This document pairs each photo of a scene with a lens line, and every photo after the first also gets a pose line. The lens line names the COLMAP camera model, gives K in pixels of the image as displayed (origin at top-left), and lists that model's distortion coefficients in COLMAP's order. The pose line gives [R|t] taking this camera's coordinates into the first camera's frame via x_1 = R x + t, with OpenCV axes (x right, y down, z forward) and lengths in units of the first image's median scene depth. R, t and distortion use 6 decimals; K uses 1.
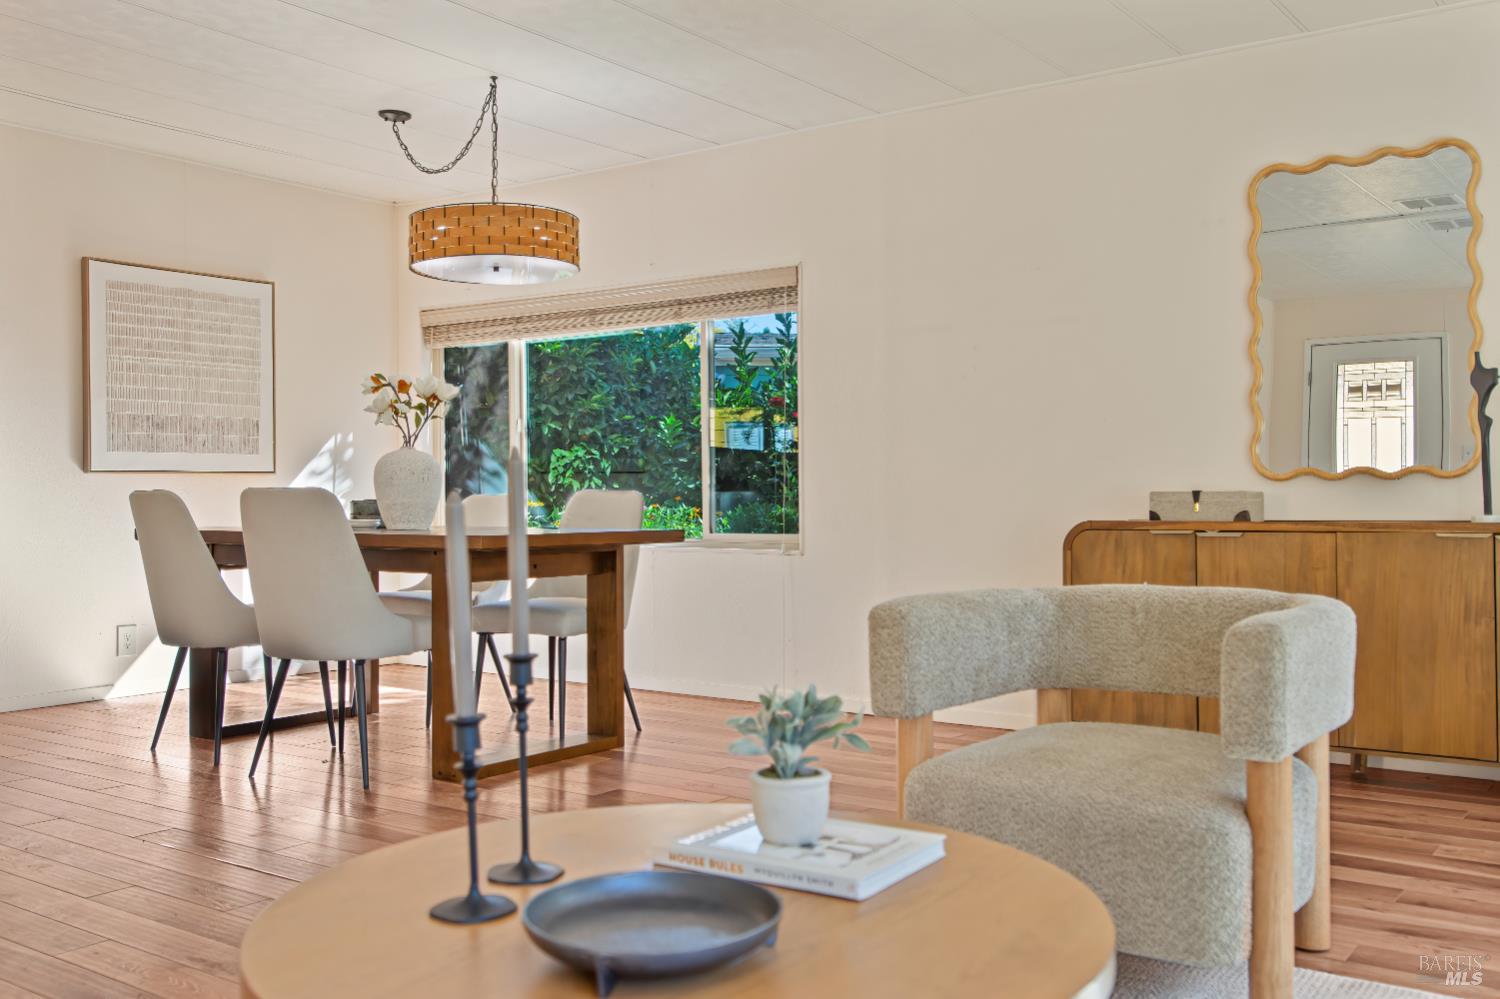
lens RADIAL K [[1362.1, 0, 747.6], [0, 1362.1, 495.4], [0, 0, 1]] dist [0.003781, 0.000000]
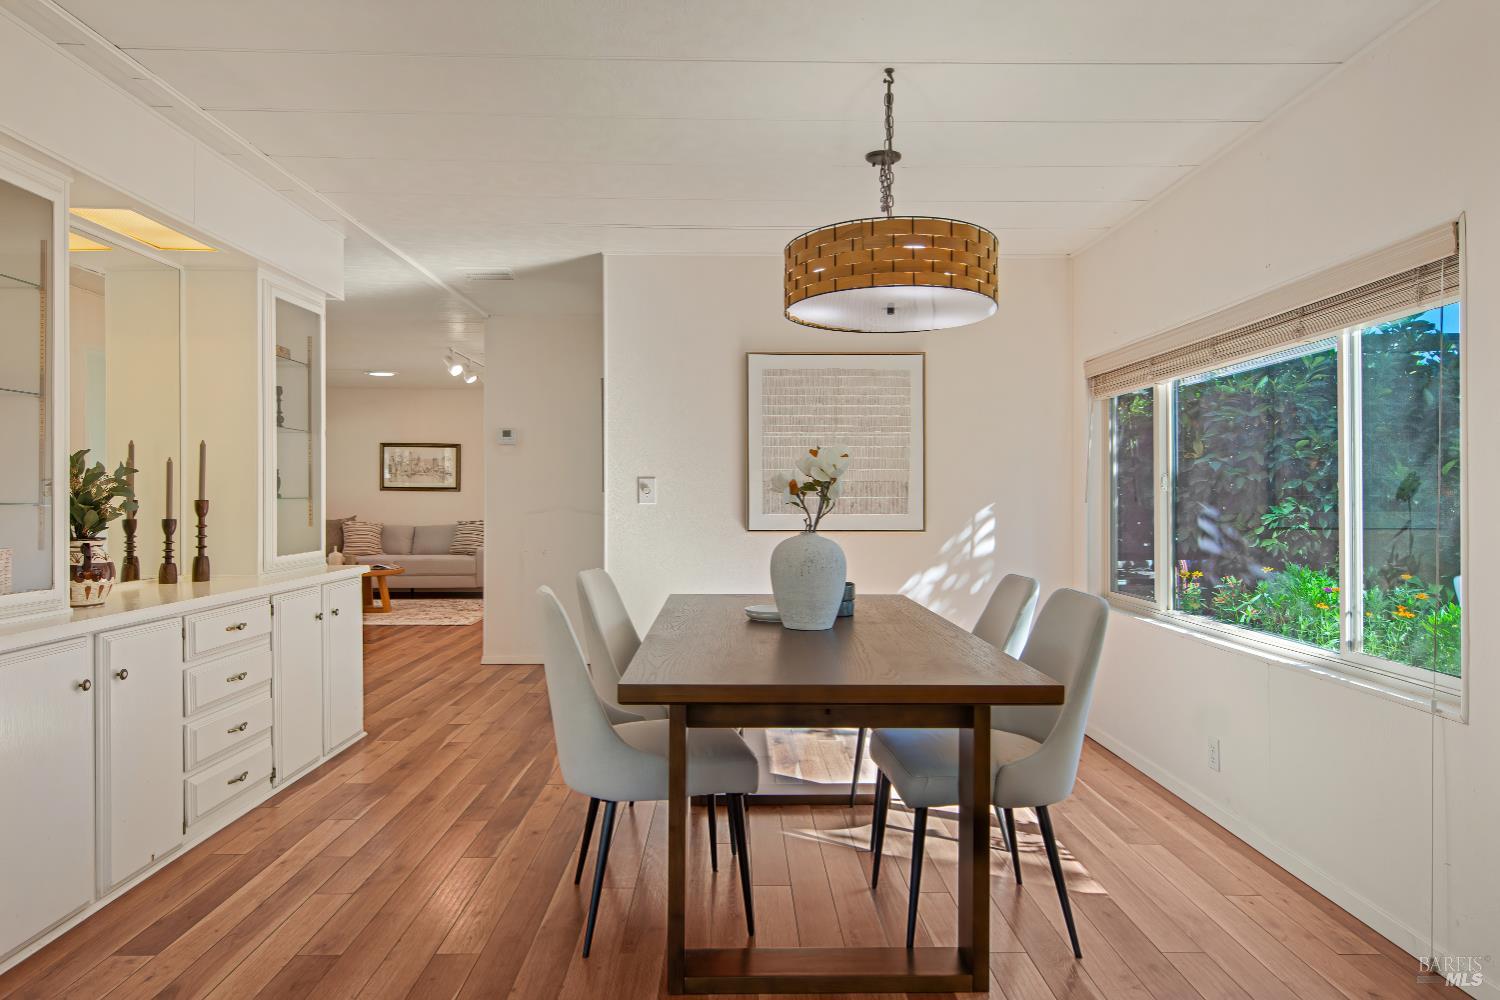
lens RADIAL K [[924.0, 0, 750.1], [0, 924.0, 493.6], [0, 0, 1]] dist [0.002434, 0.000704]
pose [[0.602907, 0.001610, -0.797810, 0.201449], [-0.006235, 0.999977, -0.002694, -0.059195], [0.797787, 0.006599, 0.602903, 0.627905]]
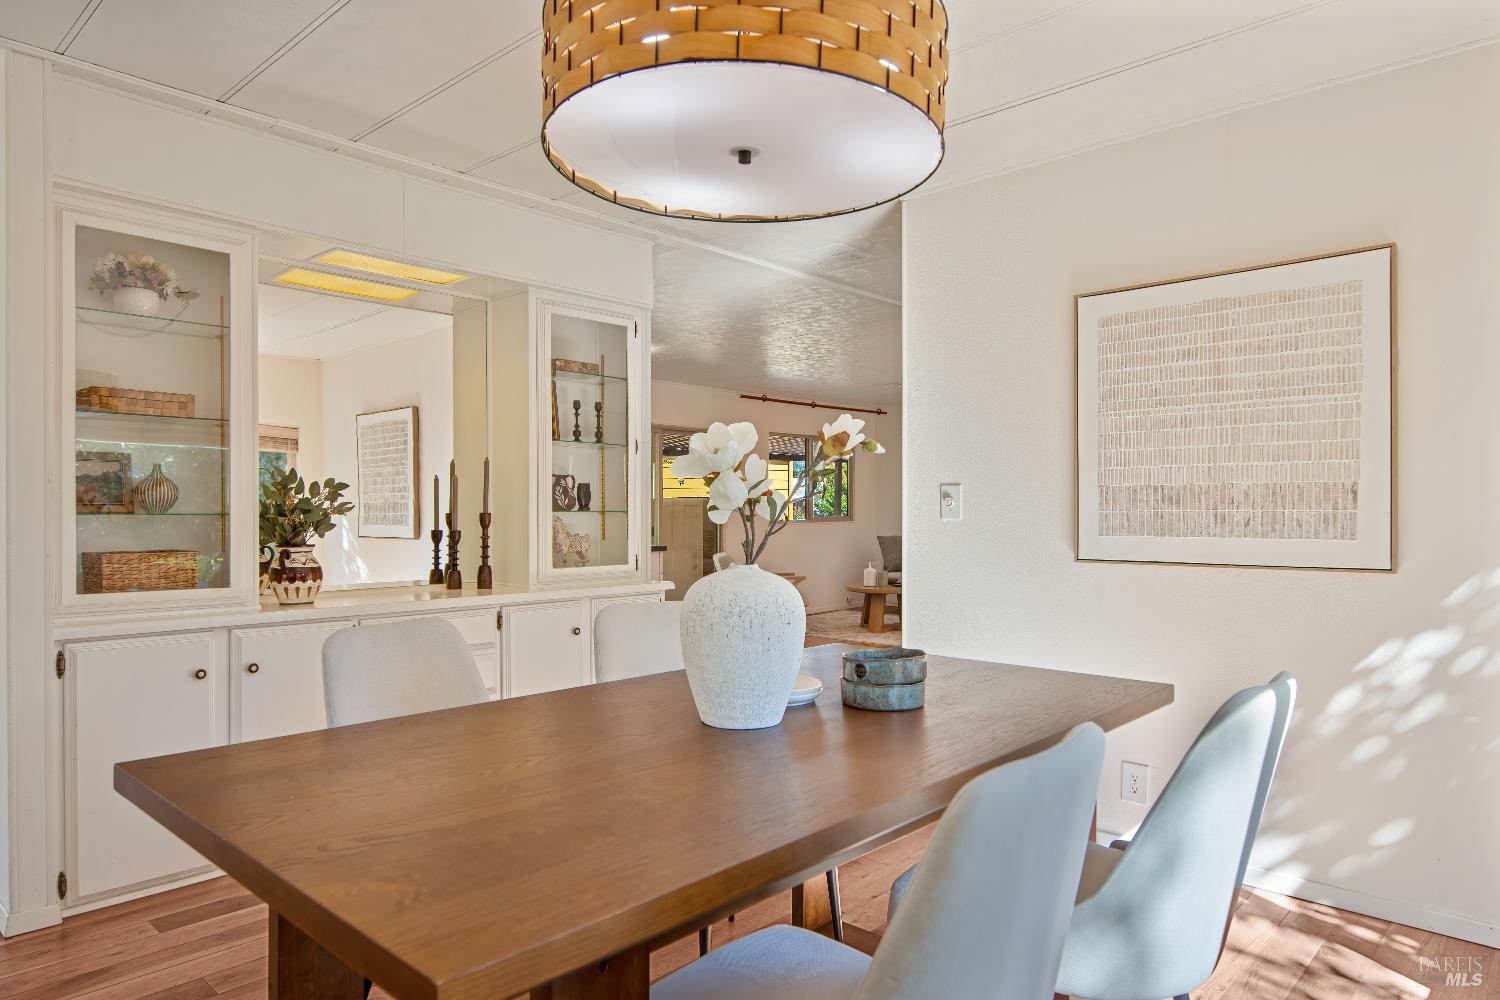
lens RADIAL K [[924.0, 0, 755.6], [0, 924.0, 519.8], [0, 0, 1]] dist [0.002434, 0.000704]
pose [[-0.115527, 0.011142, -0.993242, 0.103356], [-0.005071, 0.999917, 0.011807, -0.057736], [0.993291, 0.006401, -0.115461, 1.068806]]
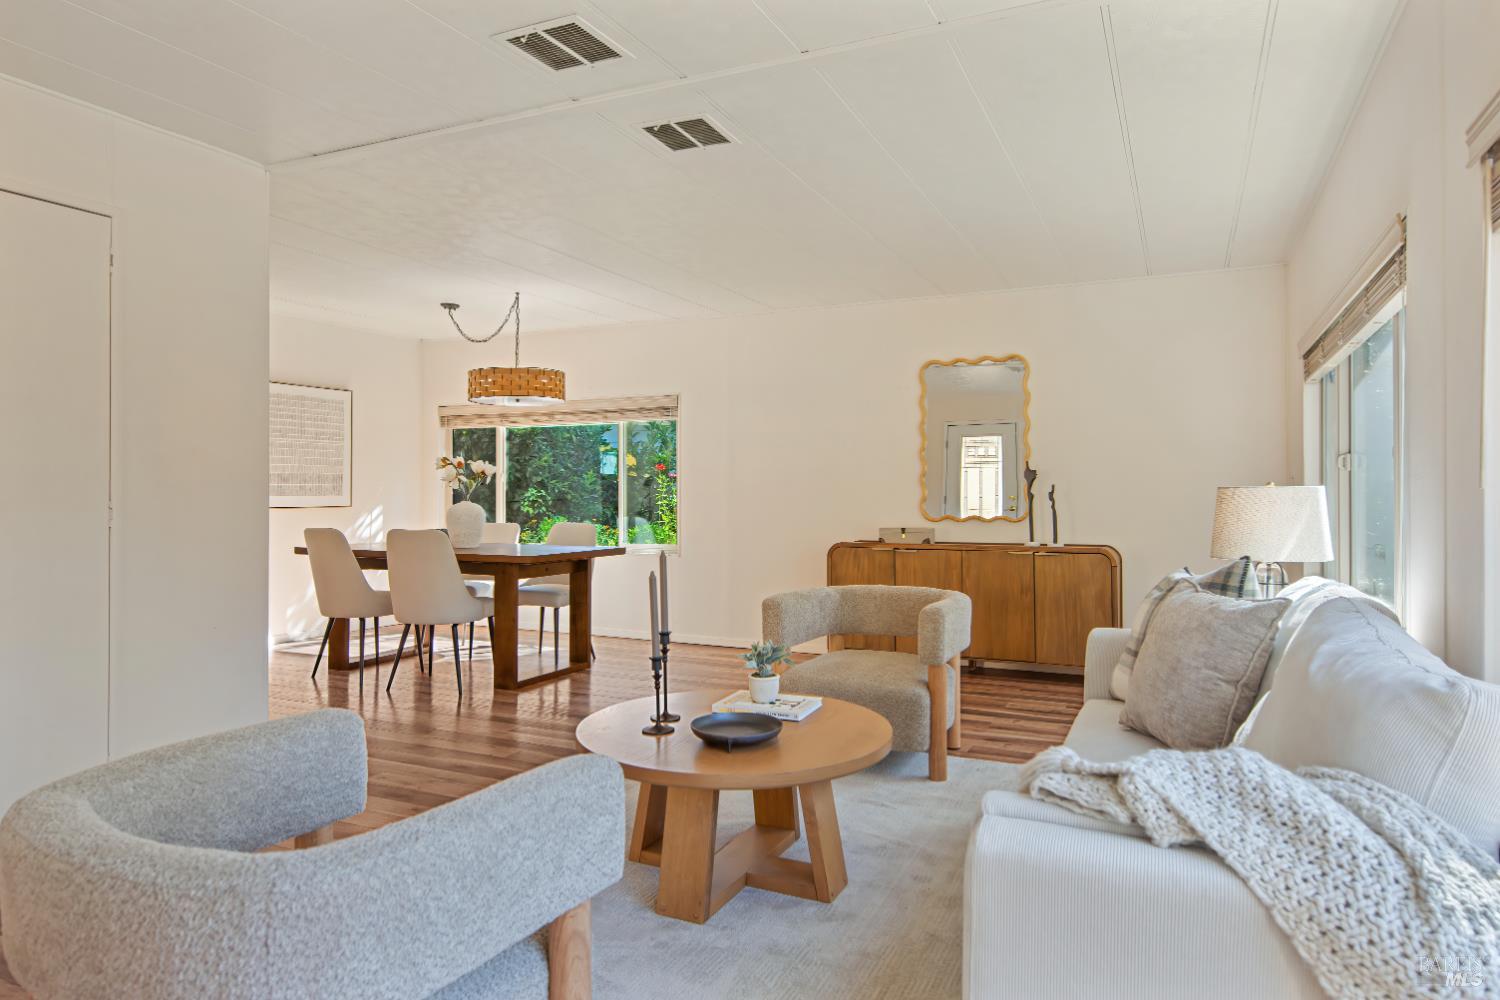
lens RADIAL K [[924.0, 0, 745.8], [0, 924.0, 477.3], [0, 0, 1]] dist [0.002434, 0.000704]
pose [[0.983744, 0.007684, 0.179412, -0.110393], [-0.004684, 0.999842, -0.017137, -0.048215], [-0.179515, 0.016018, 0.983625, -0.246282]]
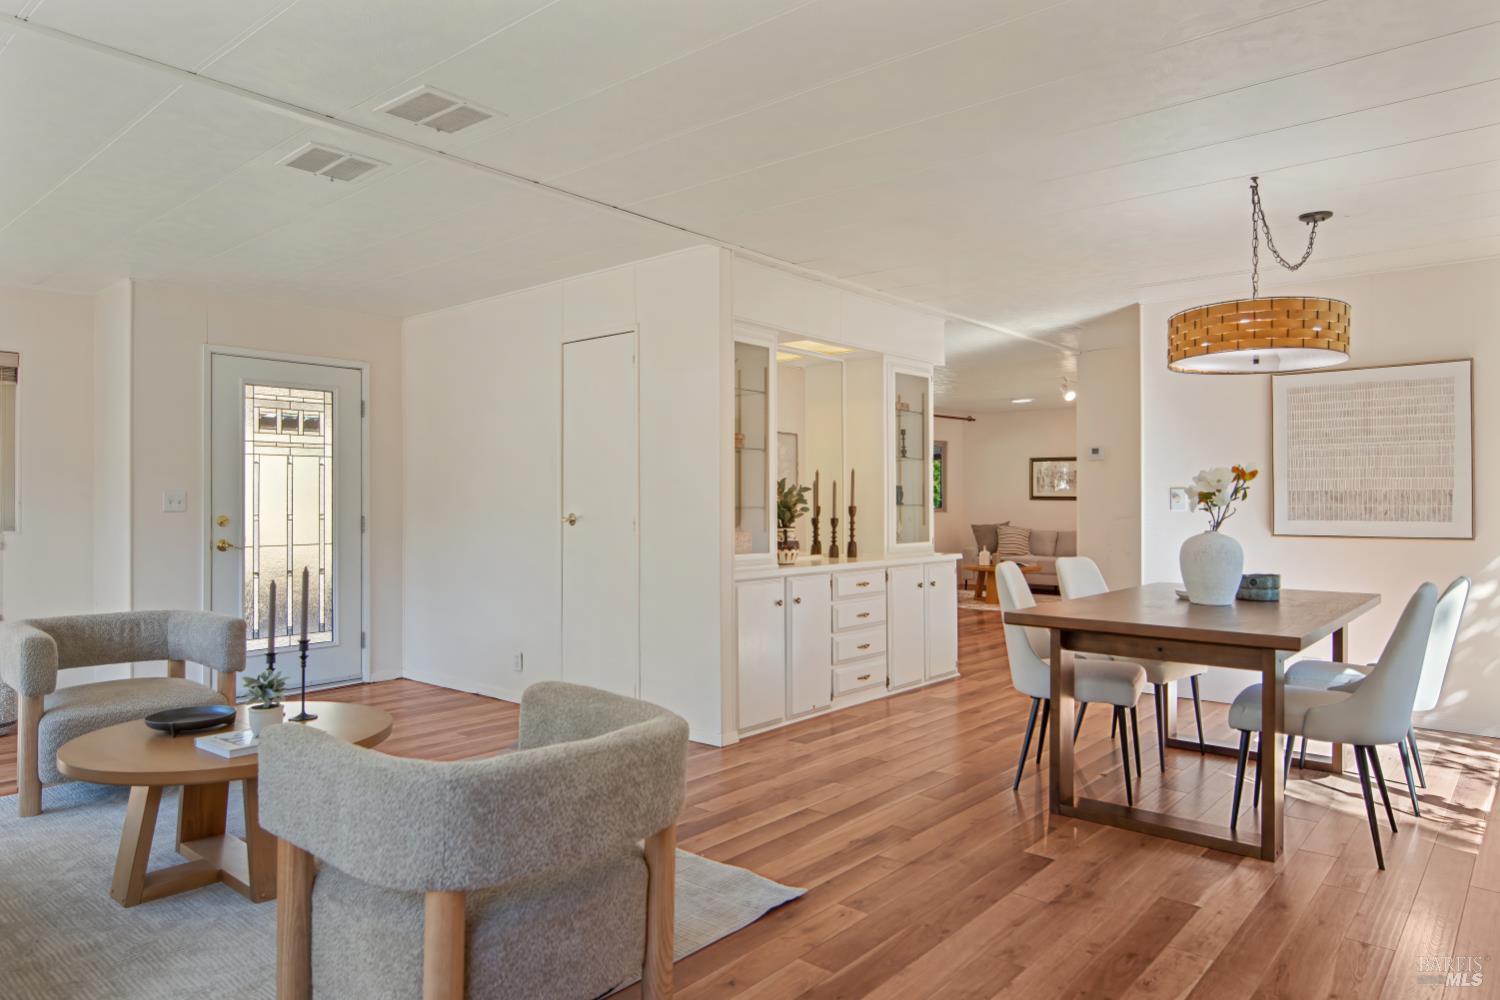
lens RADIAL K [[953.4, 0, 754.4], [0, 953.4, 501.3], [0, 0, 1]] dist [-0.001853, 0.002224]
pose [[-0.073296, 0.000315, -0.997310, 0.584029], [-0.005461, 0.999985, 0.000717, -0.059768], [0.997295, 0.005498, -0.073294, 0.691891]]
